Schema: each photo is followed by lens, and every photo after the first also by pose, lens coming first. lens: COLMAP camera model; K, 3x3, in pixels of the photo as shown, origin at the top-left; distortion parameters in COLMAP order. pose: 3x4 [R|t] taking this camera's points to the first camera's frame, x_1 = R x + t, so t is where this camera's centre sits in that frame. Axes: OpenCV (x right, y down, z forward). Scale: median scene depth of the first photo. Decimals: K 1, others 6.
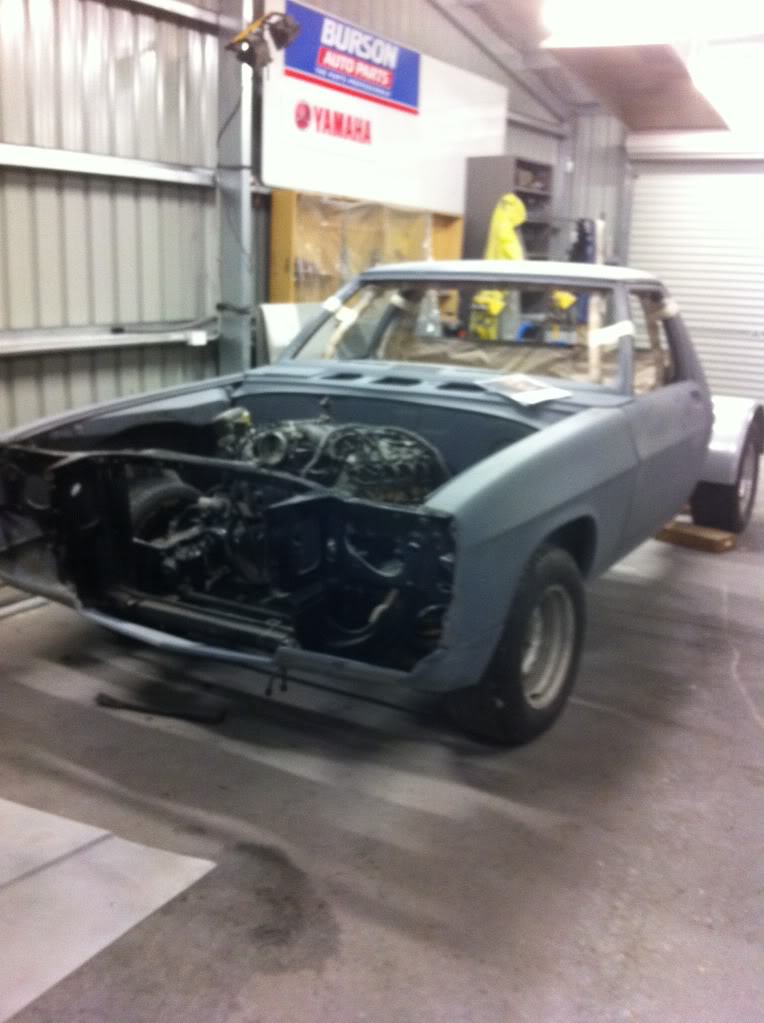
lens RADIAL K [[1047.2, 0, 382.0], [0, 1047.2, 511.5], [0, 0, 1]] dist [0.013082, -0.223607]
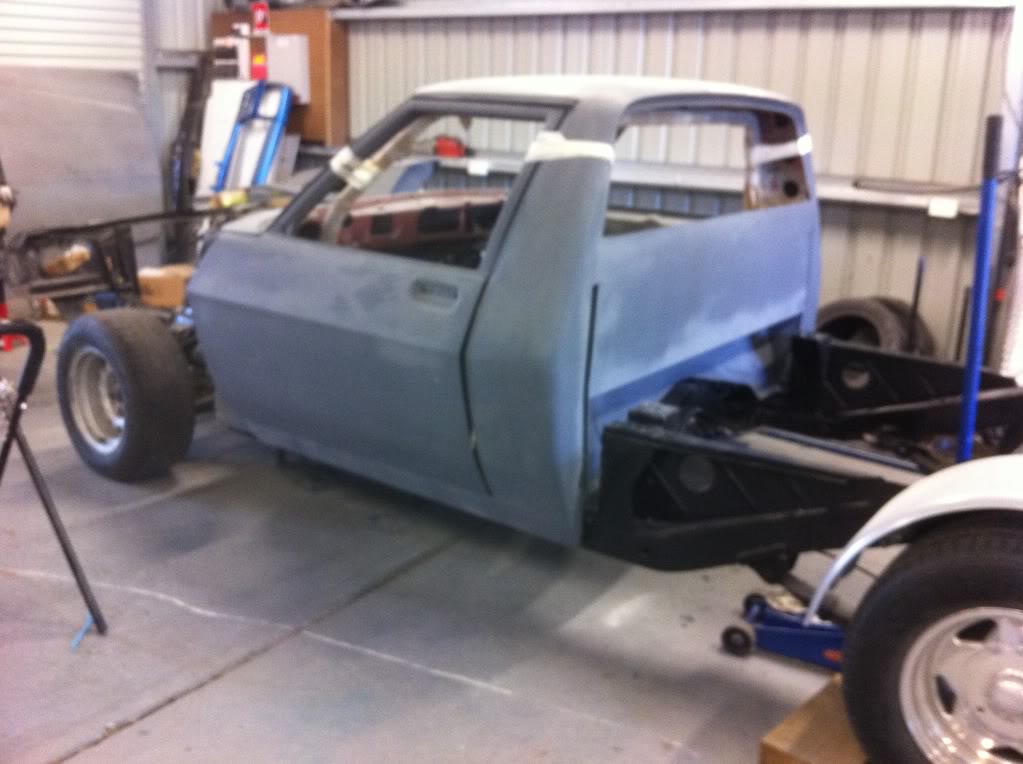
lens RADIAL K [[1023.4, 0, 511.5], [0, 1023.4, 382.0], [0, 0, 1]] dist [0.011496, -0.090140]
pose [[-0.137880, 0.234585, -0.962268, 0.623469], [-0.260639, 0.928711, 0.263750, -0.162958], [0.955540, 0.287170, -0.066909, 0.792425]]
